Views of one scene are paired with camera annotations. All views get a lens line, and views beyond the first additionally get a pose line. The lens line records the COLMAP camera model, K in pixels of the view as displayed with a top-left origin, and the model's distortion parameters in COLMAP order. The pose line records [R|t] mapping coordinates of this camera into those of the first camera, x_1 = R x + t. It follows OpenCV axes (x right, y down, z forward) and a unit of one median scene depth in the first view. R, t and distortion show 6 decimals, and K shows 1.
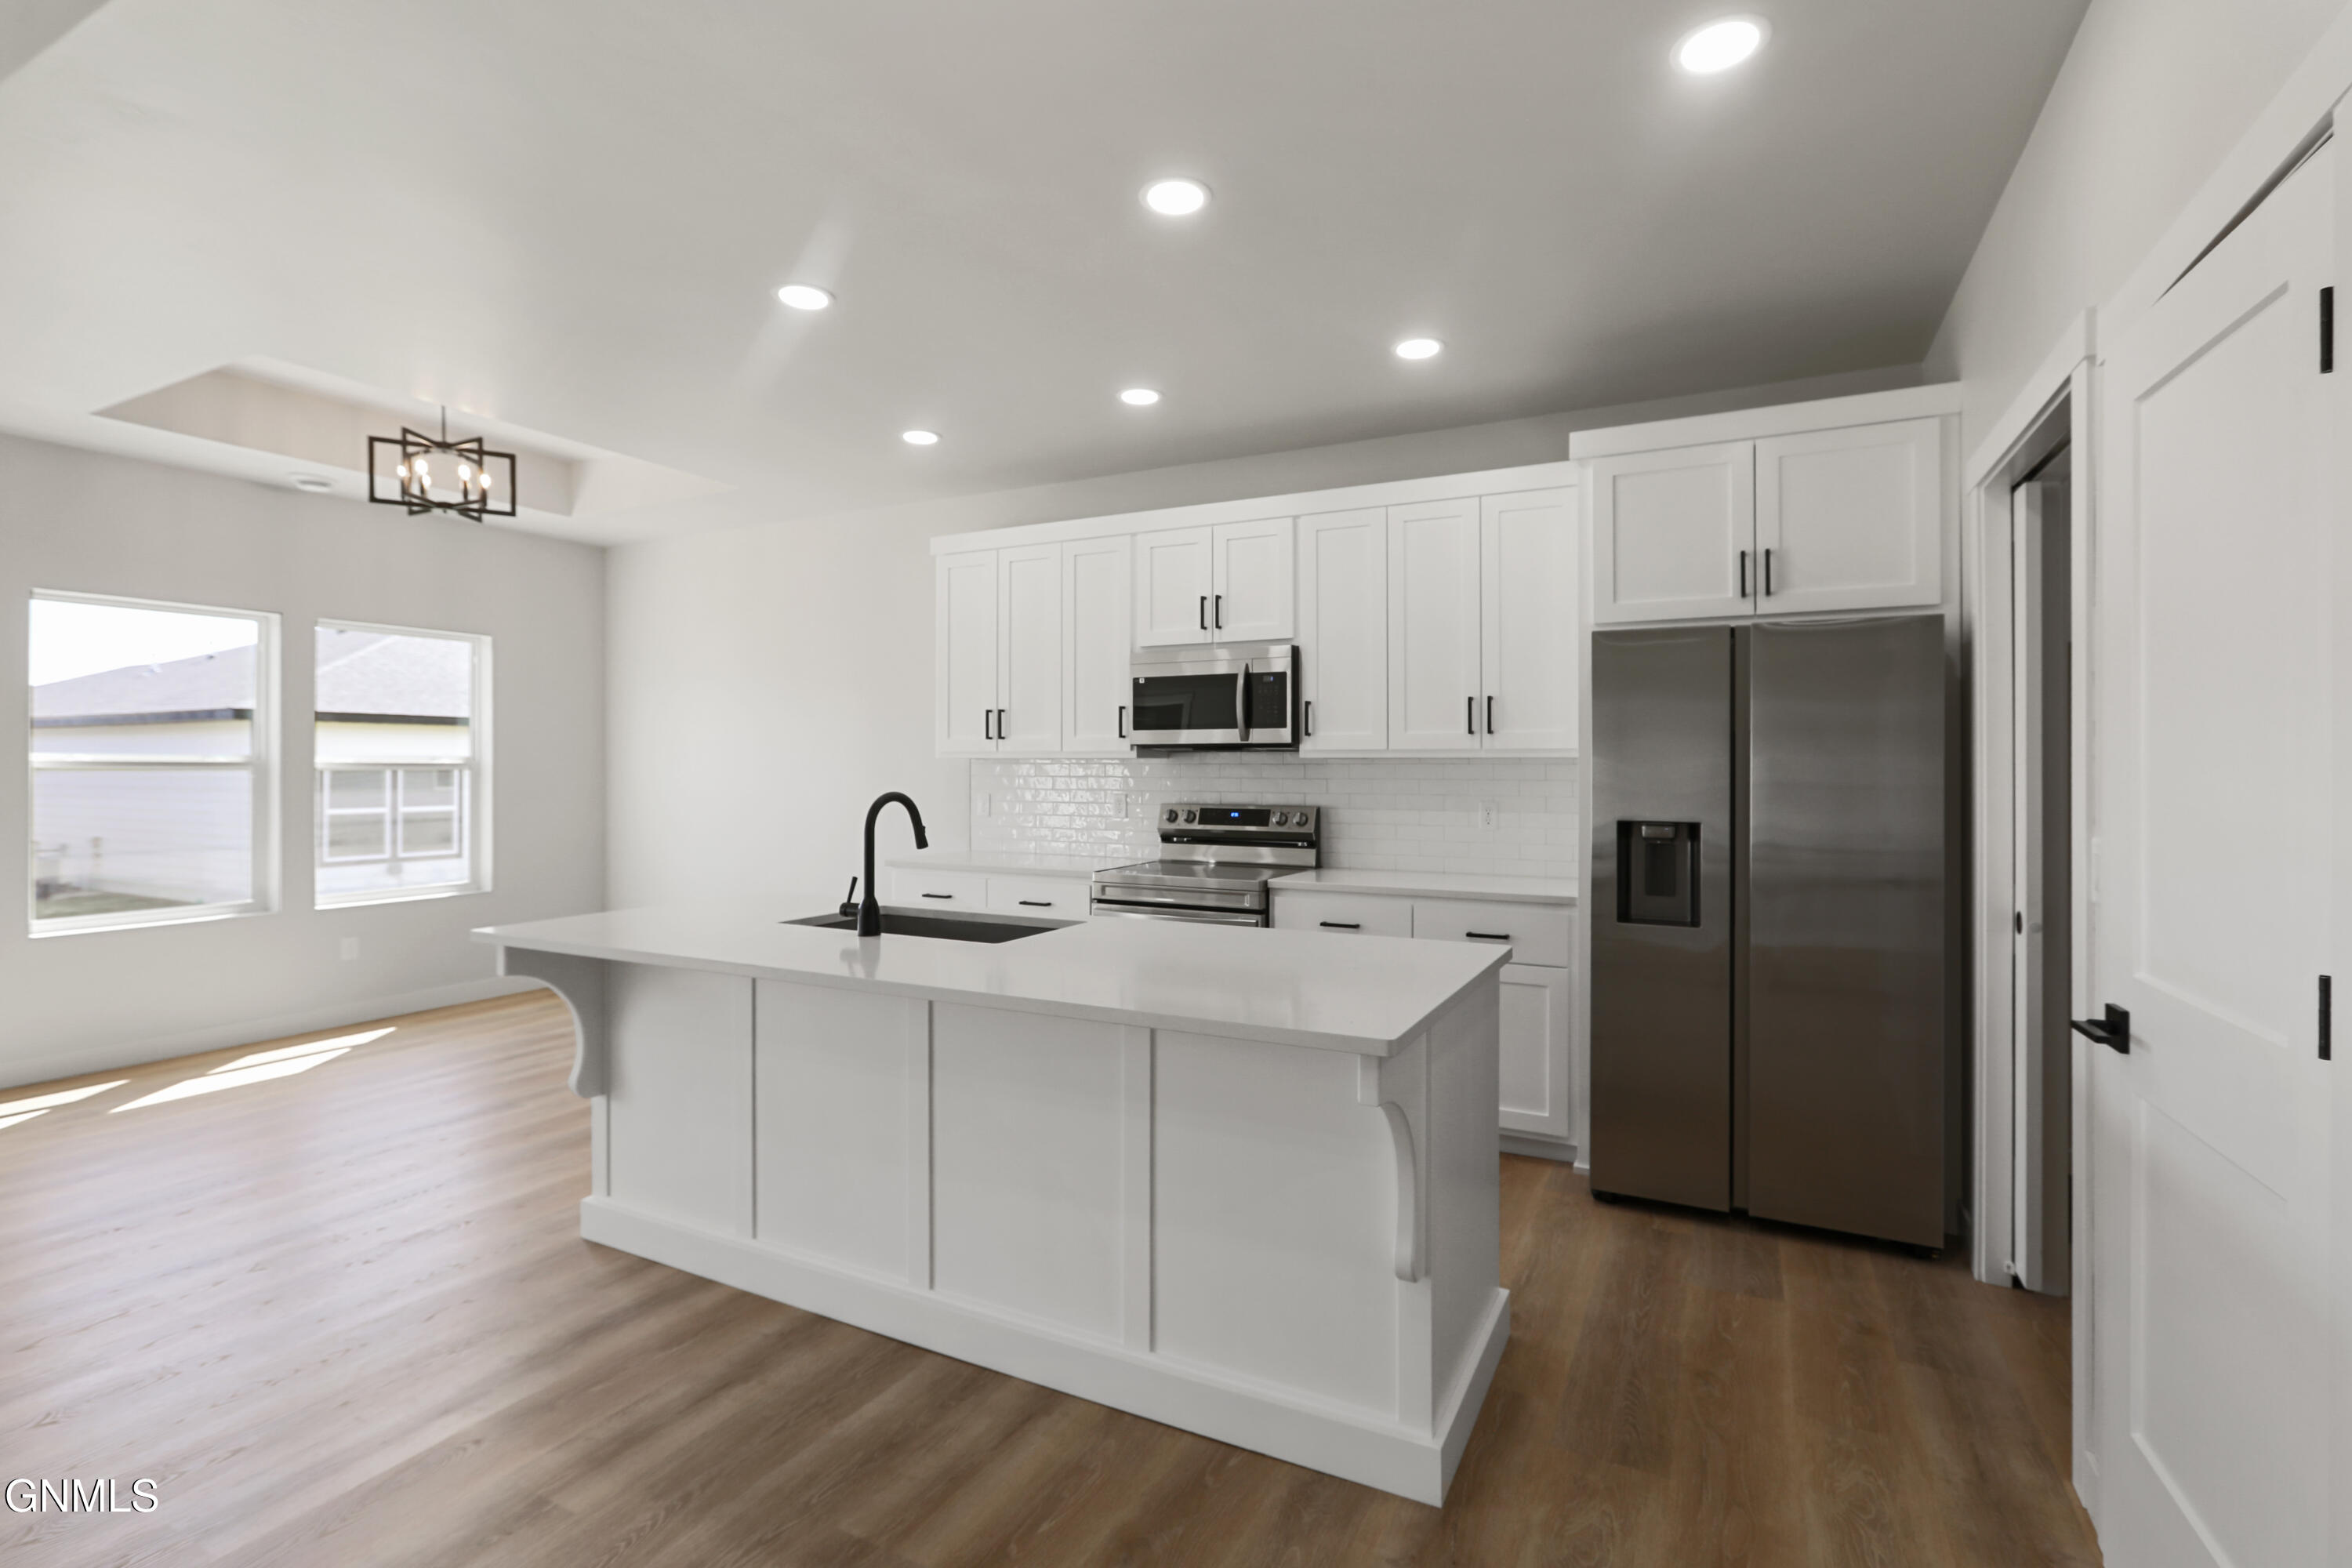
lens RADIAL K [[1081.2, 0, 1188.2], [0, 1081.2, 775.5], [0, 0, 1]] dist [-0.015098, 0.009932]
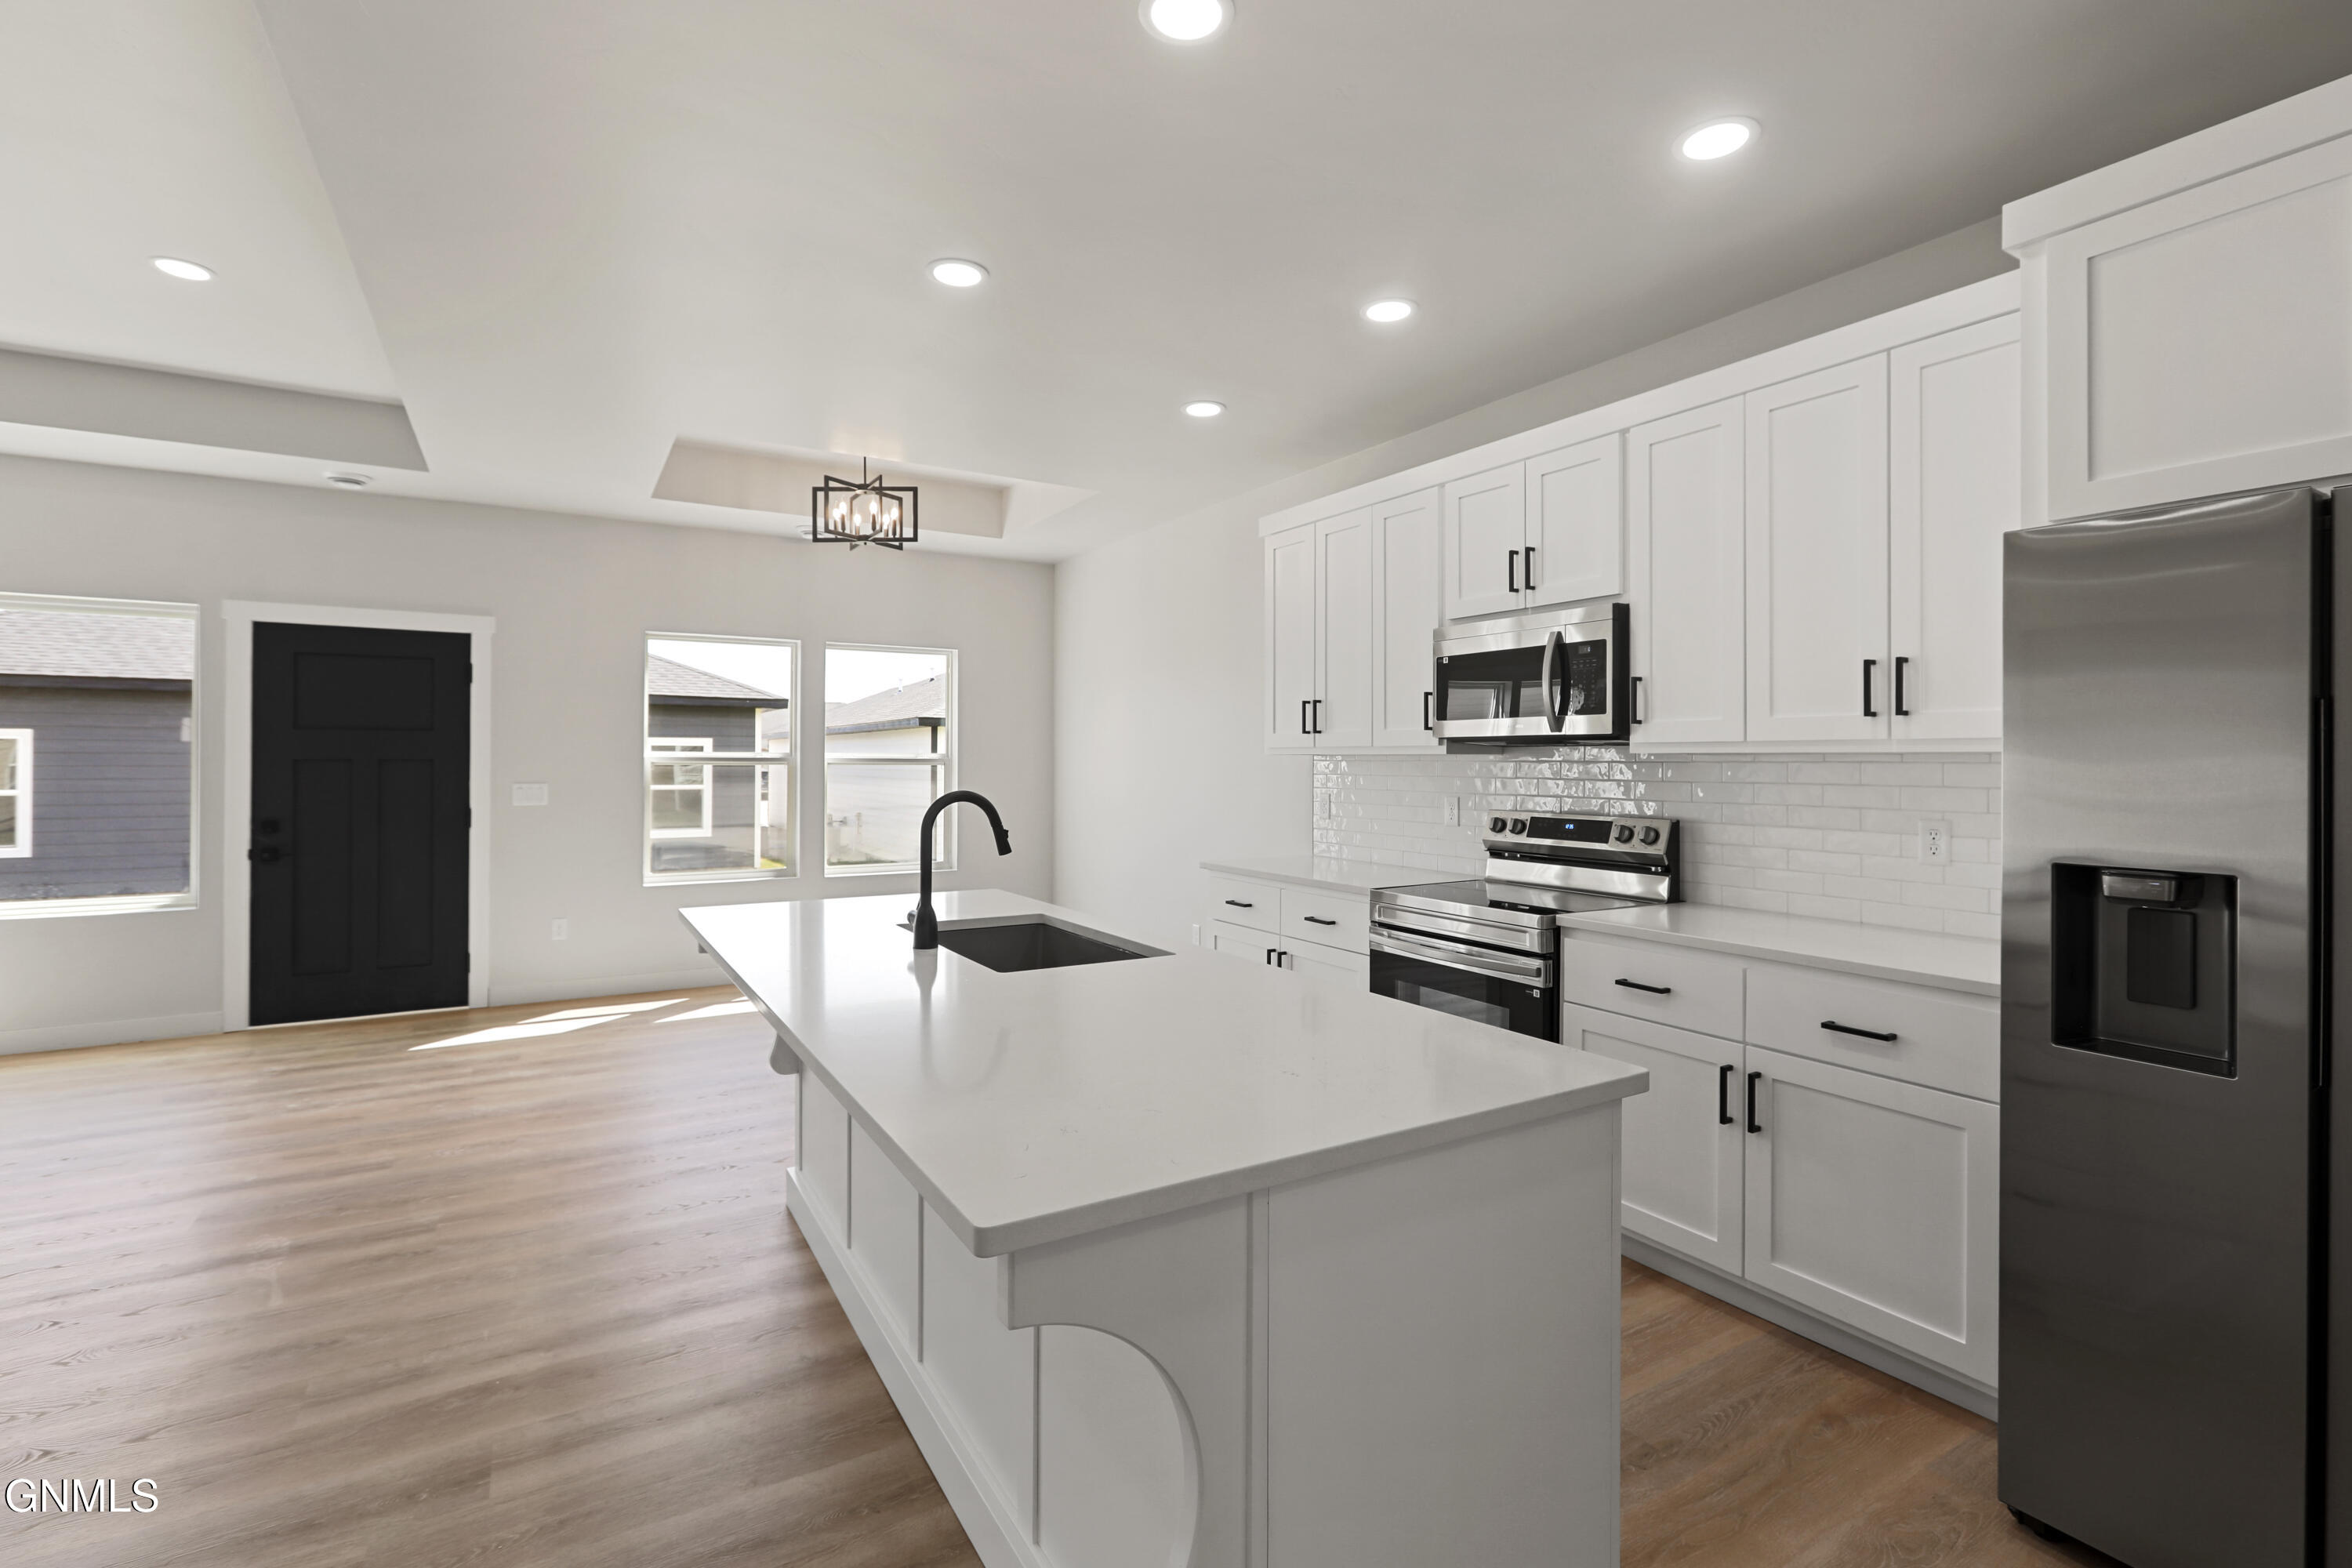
lens RADIAL K [[1063.8, 0, 1187.0], [0, 1063.8, 767.6], [0, 0, 1]] dist [-0.004445, 0.000442]
pose [[0.851877, 0.005544, -0.523712, 0.220686], [-0.008197, 0.999963, -0.002748, -0.002101], [0.523677, 0.006634, 0.851891, 0.211142]]
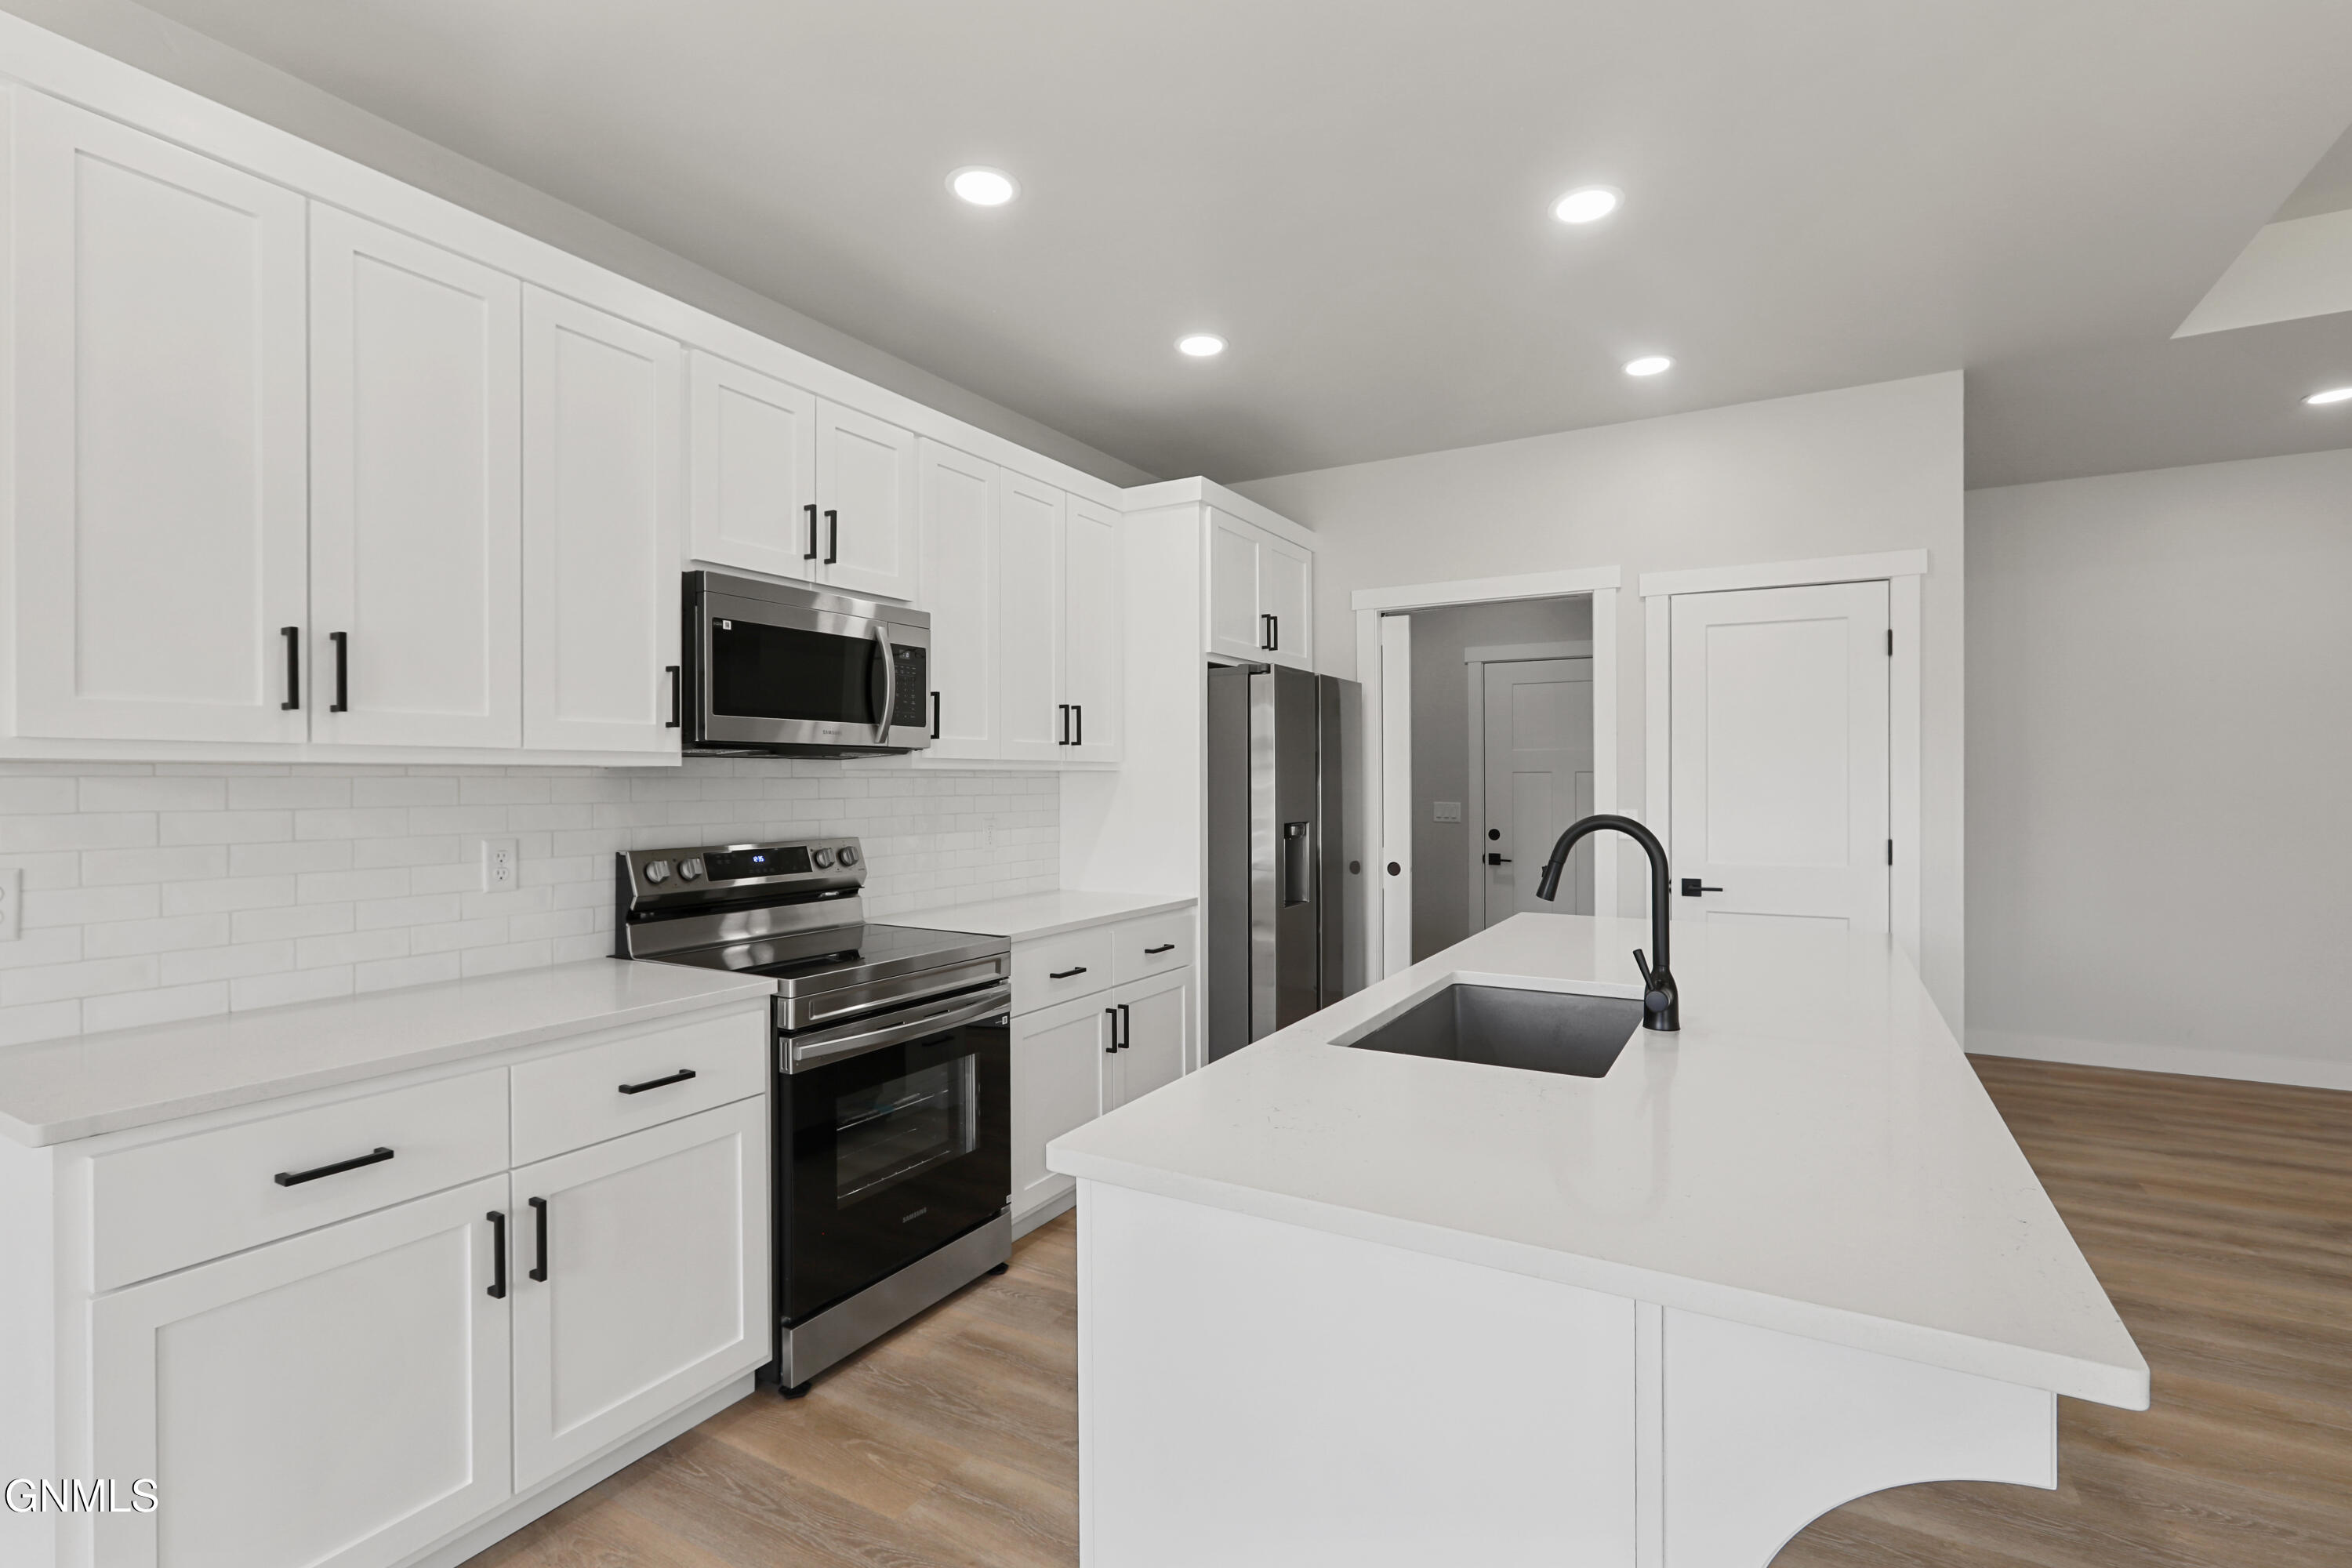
lens RADIAL K [[1081.2, 0, 1188.2], [0, 1081.2, 775.5], [0, 0, 1]] dist [-0.015098, 0.009932]
pose [[0.046291, 0.002645, 0.998925, -0.594347], [0.014460, 0.999890, -0.003318, -0.006156], [-0.998823, 0.014598, 0.046247, 0.762409]]
